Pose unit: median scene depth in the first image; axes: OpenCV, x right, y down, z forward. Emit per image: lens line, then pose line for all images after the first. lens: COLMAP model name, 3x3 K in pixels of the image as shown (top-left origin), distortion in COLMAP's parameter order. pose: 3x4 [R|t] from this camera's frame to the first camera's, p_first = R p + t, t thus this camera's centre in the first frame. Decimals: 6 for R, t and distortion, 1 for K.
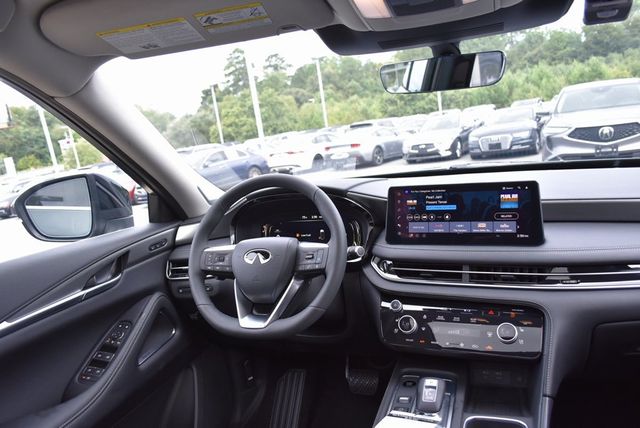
lens RADIAL K [[495.9, 0, 320.0], [0, 495.9, 214.0], [0, 0, 1]] dist [-0.011753, -0.003728]
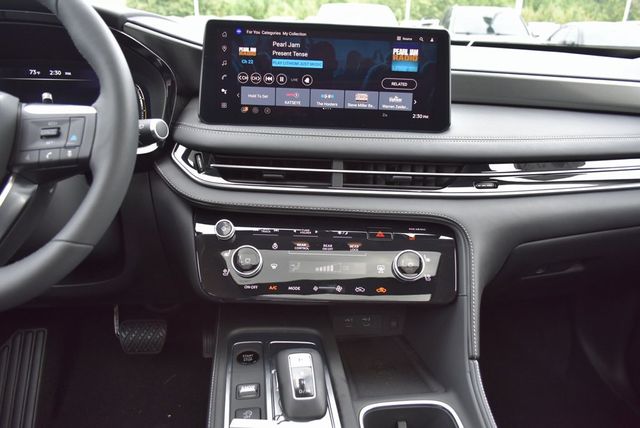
lens RADIAL K [[493.3, 0, 320.0], [0, 493.3, 214.0], [0, 0, 1]] dist [-0.014604, -0.001376]
pose [[0.882373, -0.030424, 0.469566, -0.015191], [-0.050396, 0.986058, 0.158589, 0.069756], [-0.467844, -0.163599, 0.868537, 0.443584]]
